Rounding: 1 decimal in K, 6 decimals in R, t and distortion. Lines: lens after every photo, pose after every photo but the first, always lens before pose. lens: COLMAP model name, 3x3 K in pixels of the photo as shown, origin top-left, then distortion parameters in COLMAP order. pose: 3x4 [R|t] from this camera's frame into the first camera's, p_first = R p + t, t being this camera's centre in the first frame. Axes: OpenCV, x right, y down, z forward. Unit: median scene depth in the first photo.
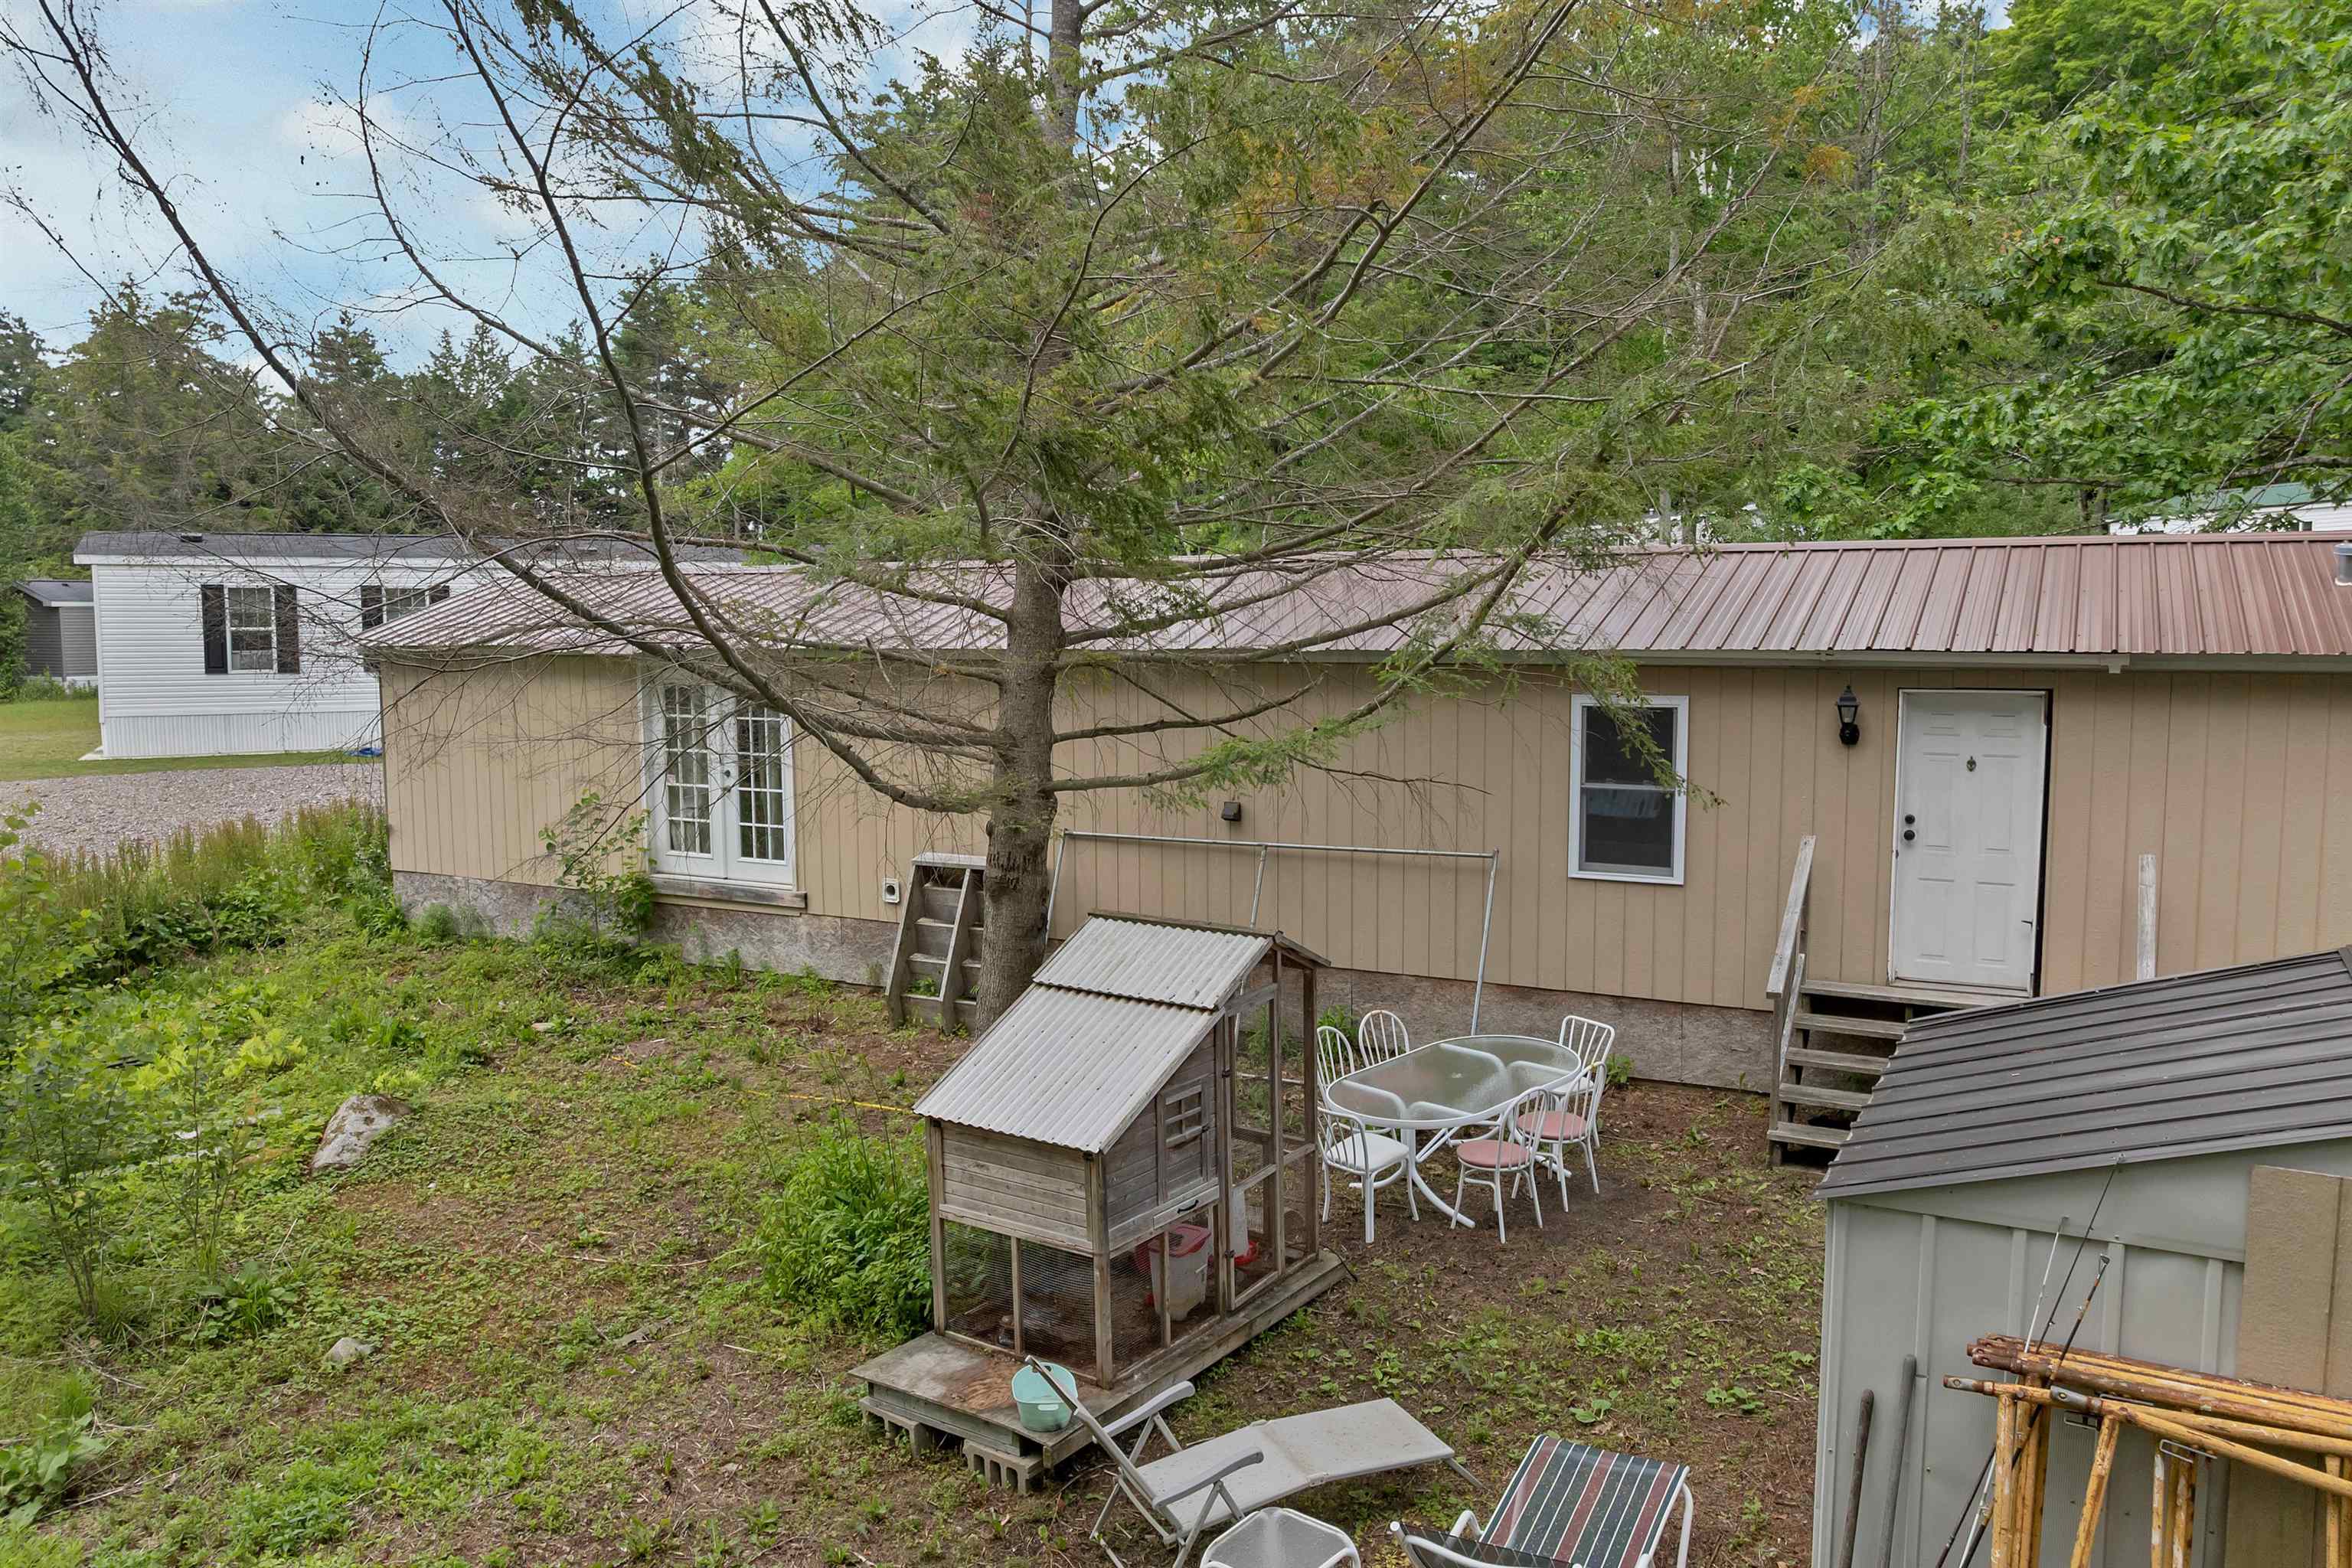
lens RADIAL K [[1648.5, 0, 1170.3], [0, 1648.5, 777.8], [0, 0, 1]] dist [-0.039192, 0.001867]
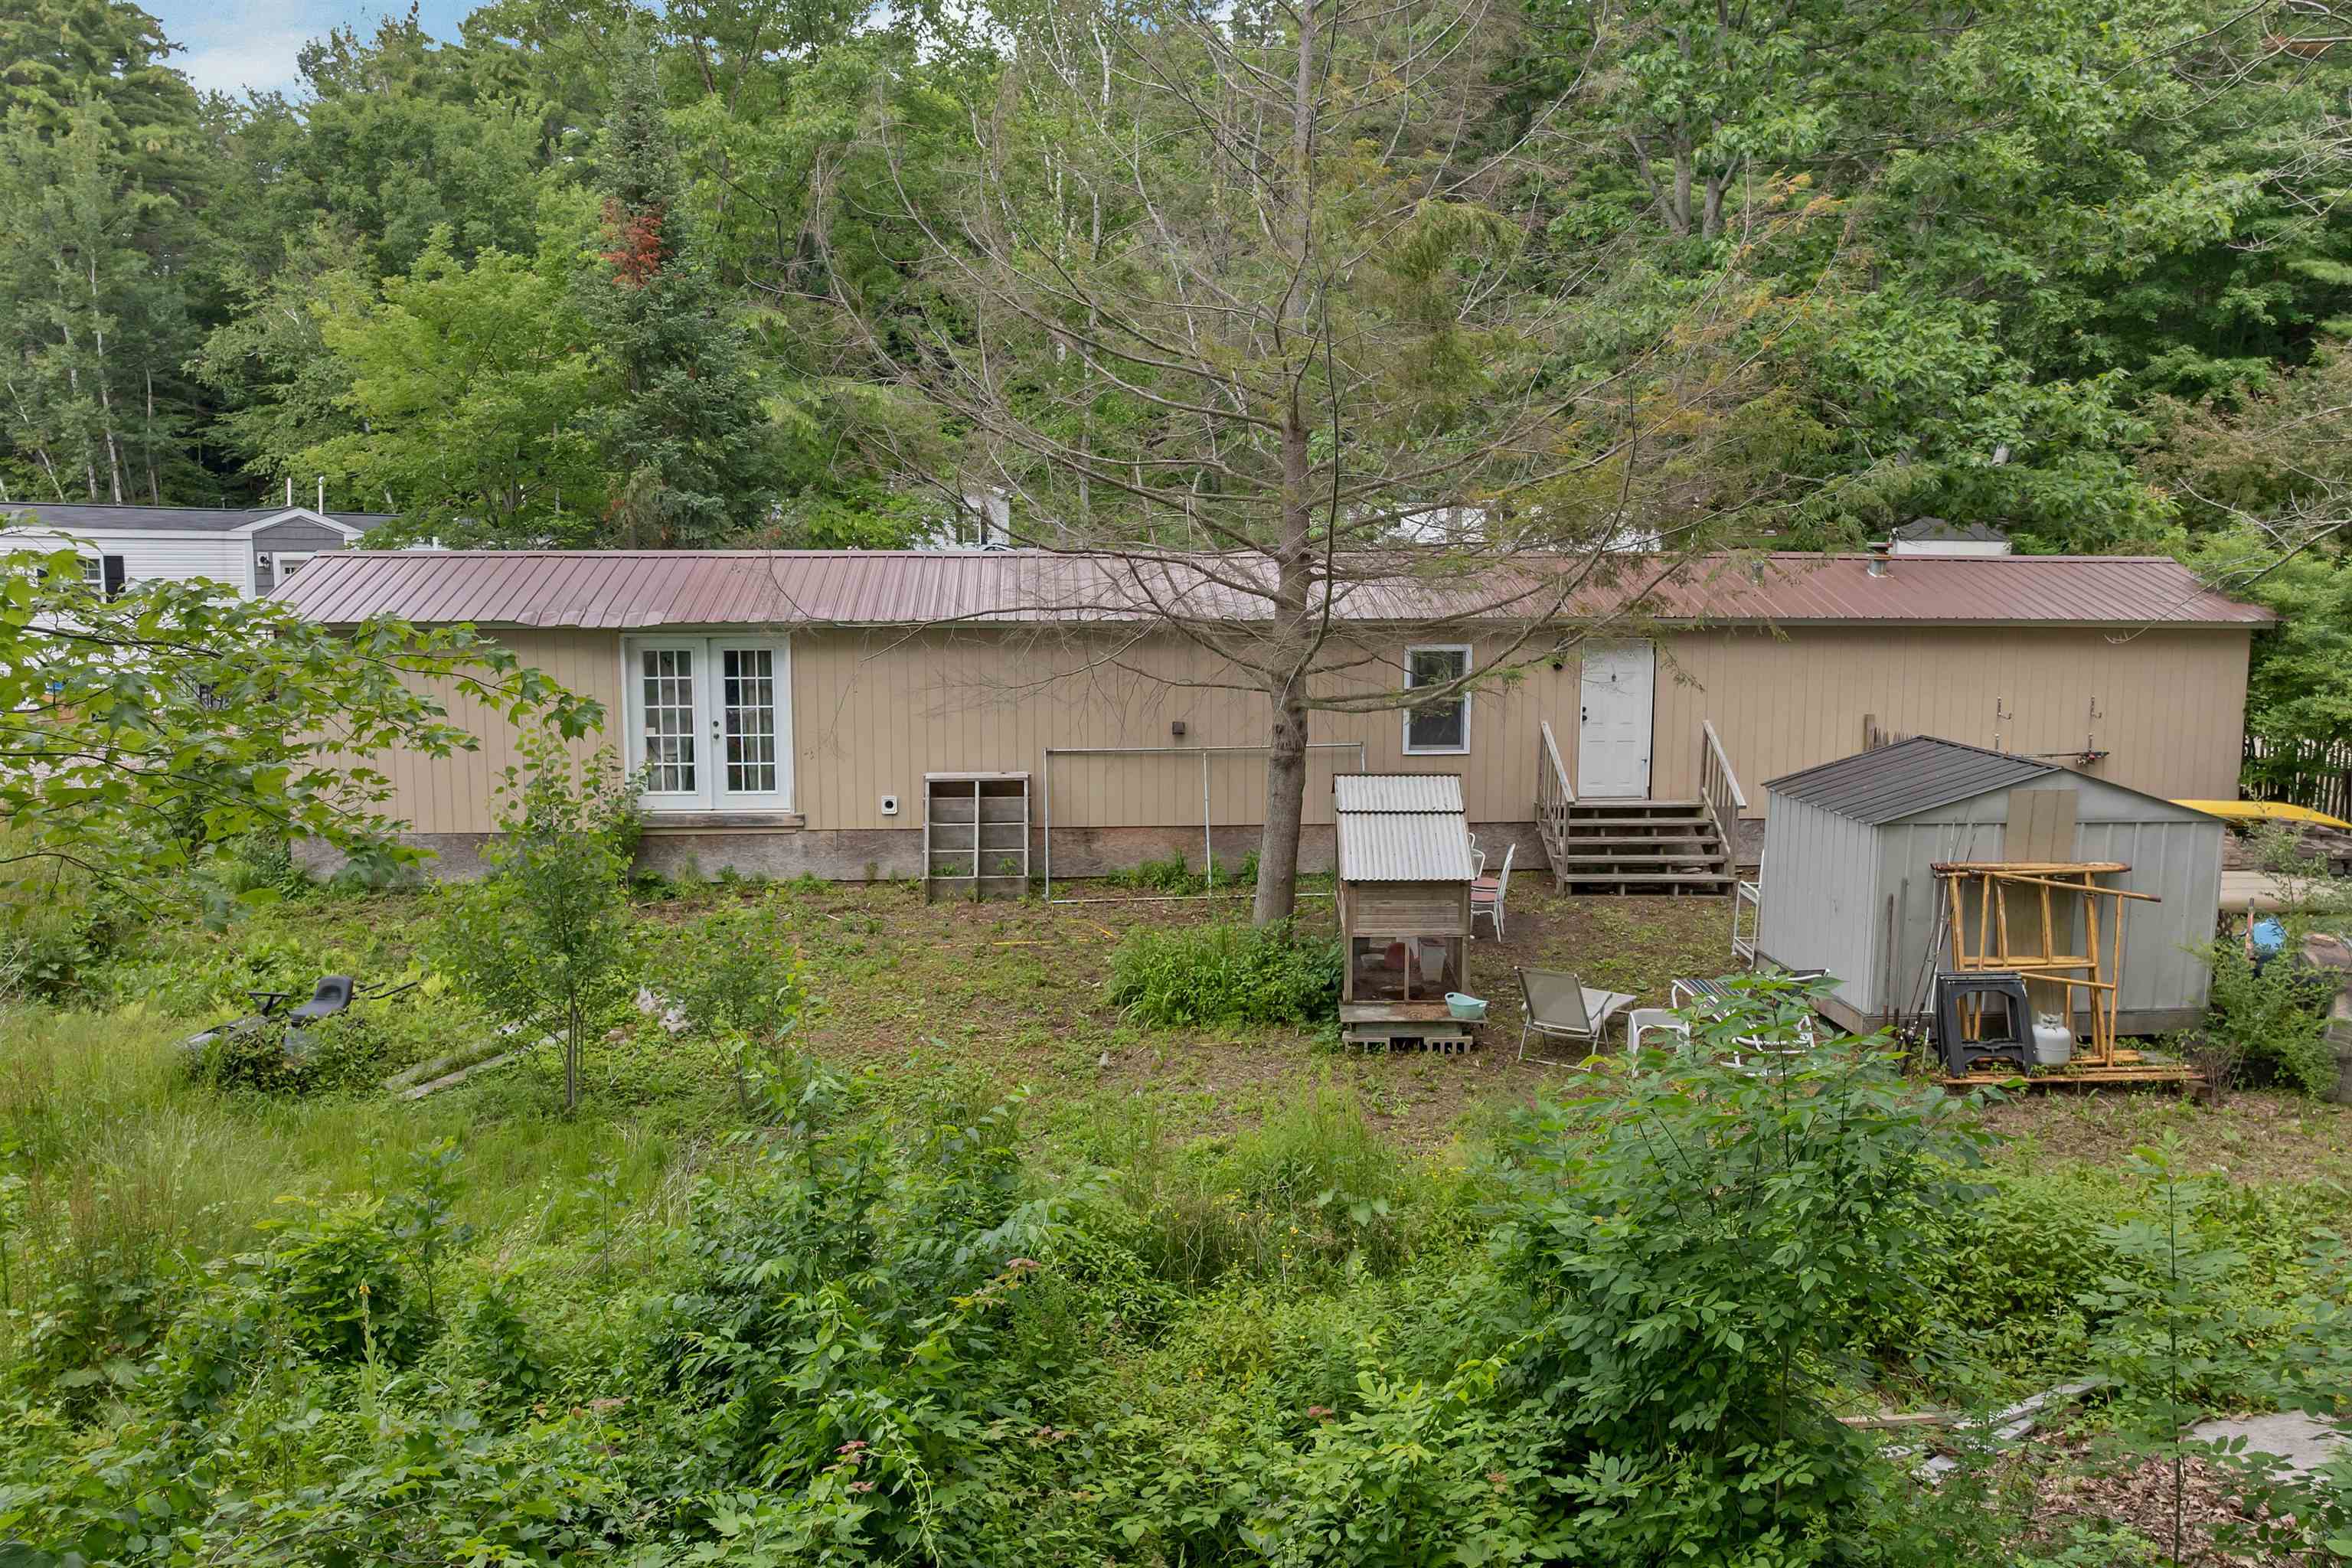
lens RADIAL K [[1648.5, 0, 1185.9], [0, 1648.5, 788.4], [0, 0, 1]] dist [-0.039192, 0.001867]
pose [[0.853164, -0.066121, 0.517436, -0.619974], [0.046608, 0.997629, 0.050634, 0.000090], [-0.519557, -0.019082, 0.854223, -0.231719]]
